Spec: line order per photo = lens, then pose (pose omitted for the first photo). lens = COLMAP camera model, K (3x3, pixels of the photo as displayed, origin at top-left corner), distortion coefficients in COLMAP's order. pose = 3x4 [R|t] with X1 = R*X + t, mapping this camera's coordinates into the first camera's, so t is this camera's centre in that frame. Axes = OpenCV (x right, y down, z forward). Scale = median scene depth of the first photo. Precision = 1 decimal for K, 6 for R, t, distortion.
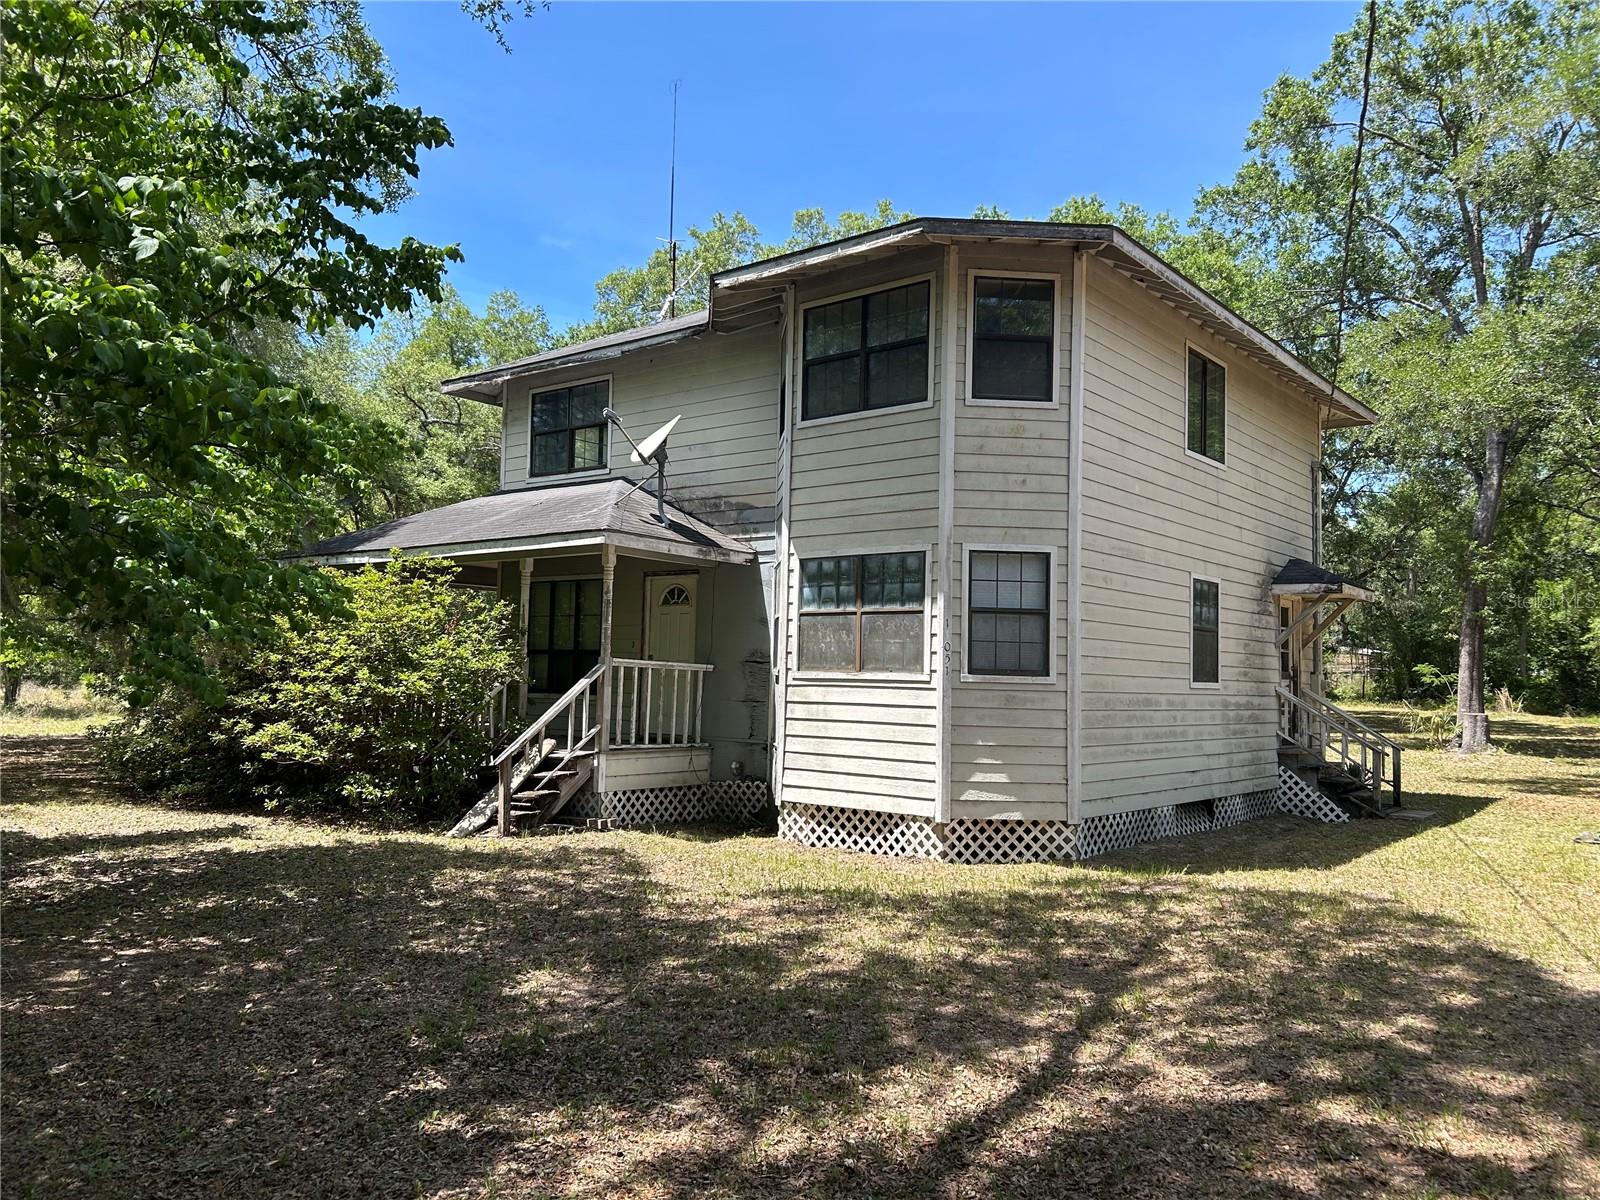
lens RADIAL K [[1208.3, 0, 802.9], [0, 1208.3, 604.2], [0, 0, 1]] dist [0.064162, -0.064137]
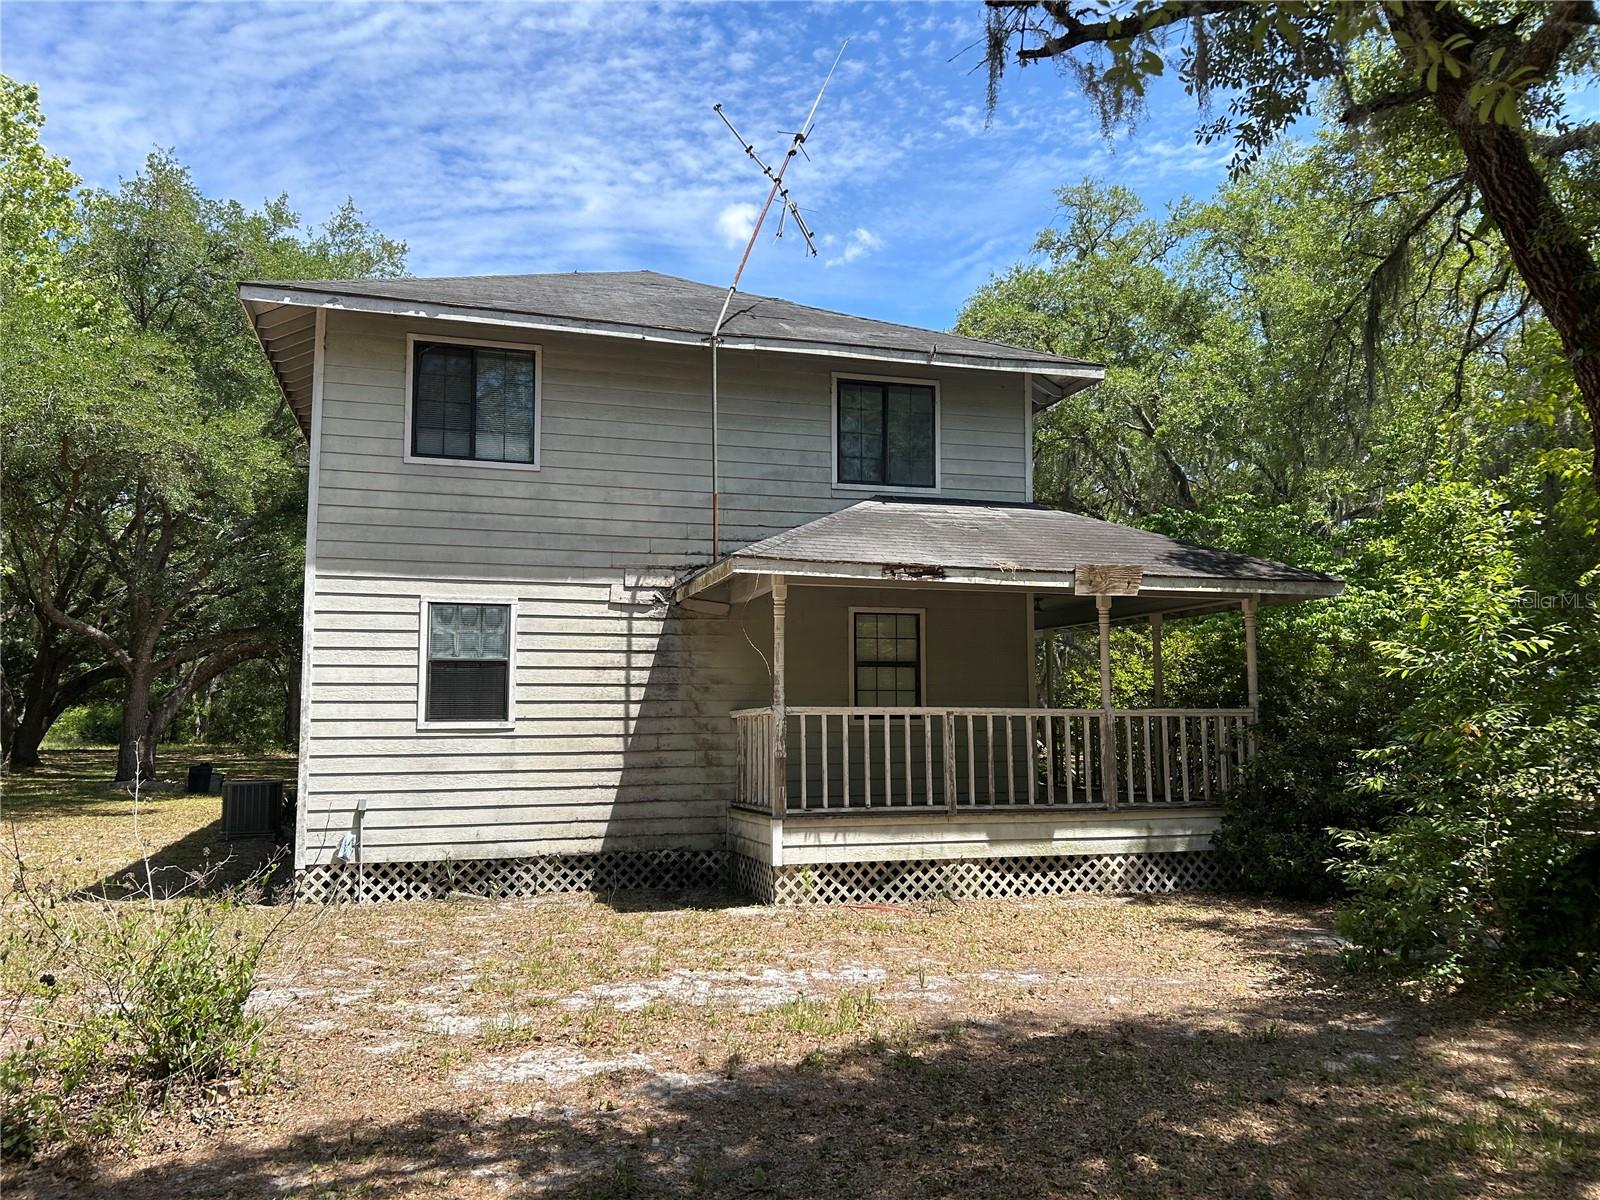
lens RADIAL K [[1208.3, 0, 802.9], [0, 1208.3, 604.2], [0, 0, 1]] dist [0.064162, -0.064137]
pose [[0.571783, 0.068621, 0.817530, -0.799482], [-0.029355, 0.997569, -0.063202, 0.024842], [-0.819879, 0.012139, 0.572408, 0.479028]]
